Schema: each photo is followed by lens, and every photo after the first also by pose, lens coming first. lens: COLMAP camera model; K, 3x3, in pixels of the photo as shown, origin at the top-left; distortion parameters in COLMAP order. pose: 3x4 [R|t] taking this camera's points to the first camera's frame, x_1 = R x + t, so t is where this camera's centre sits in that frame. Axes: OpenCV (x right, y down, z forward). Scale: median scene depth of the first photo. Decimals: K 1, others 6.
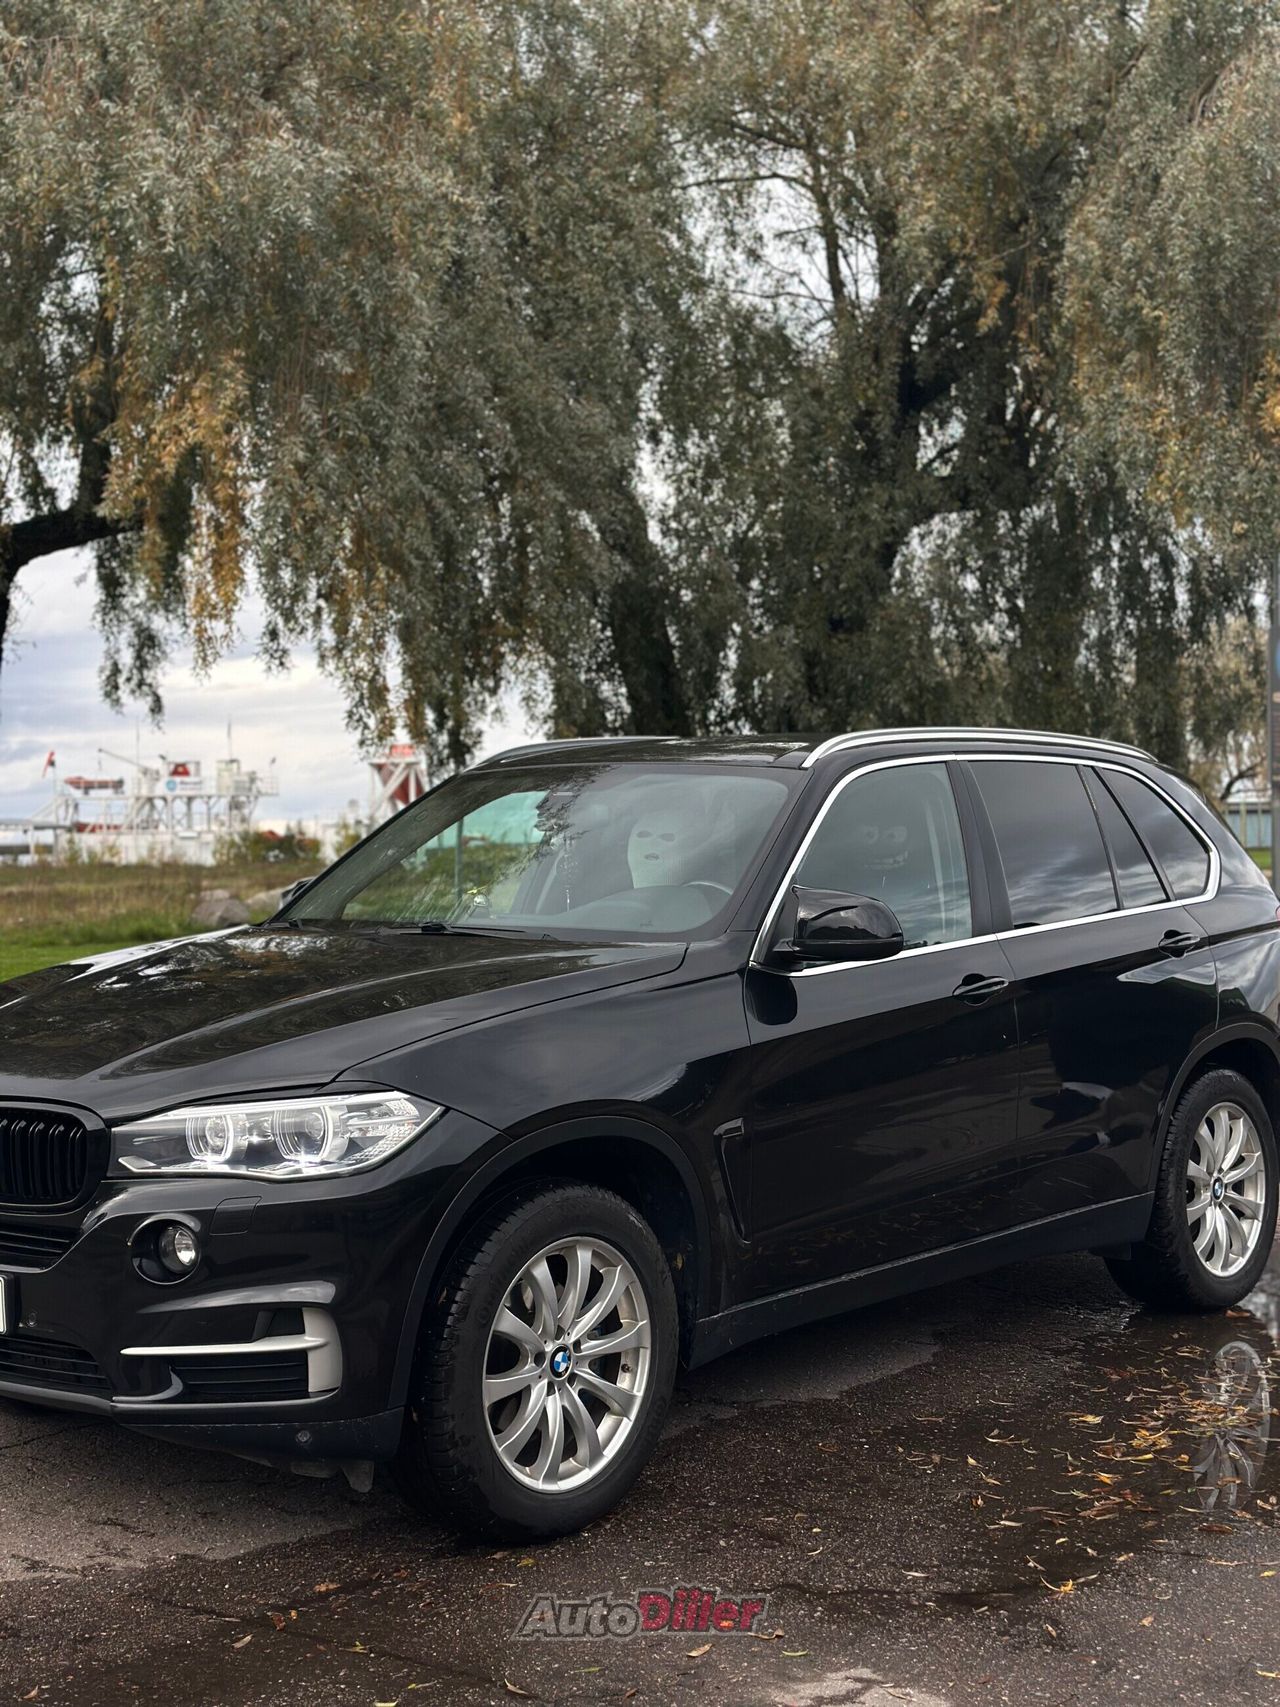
lens RADIAL K [[2369.6, 0, 640.1], [0, 2369.6, 850.0], [0, 0, 1]] dist [0.130987, 0.000000]
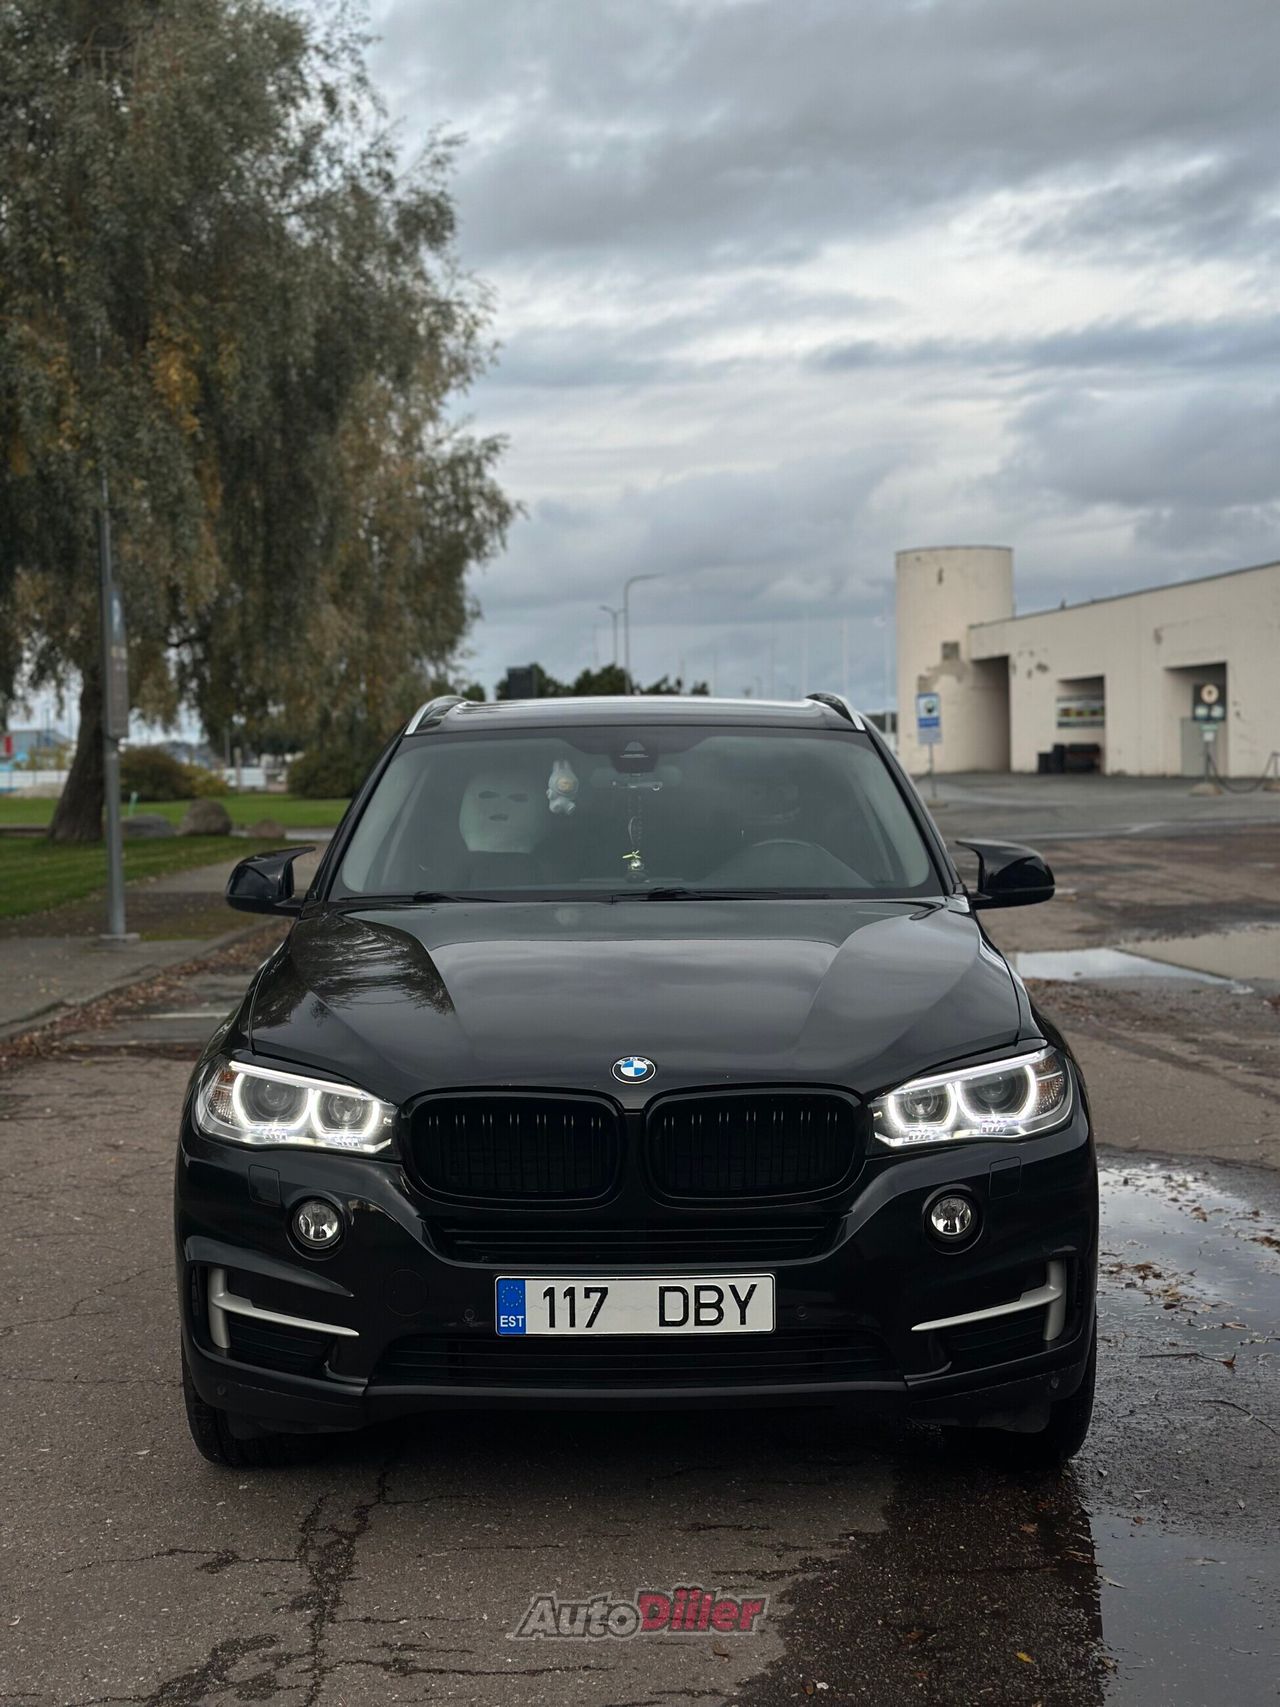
lens RADIAL K [[2369.6, 0, 640.3], [0, 2369.6, 854.8], [0, 0, 1]] dist [0.130987, 0.000000]
pose [[0.769965, -0.032411, 0.637262, -0.237672], [0.017635, 0.999409, 0.029522, -0.004001], [-0.637842, -0.011493, 0.770081, 0.083293]]
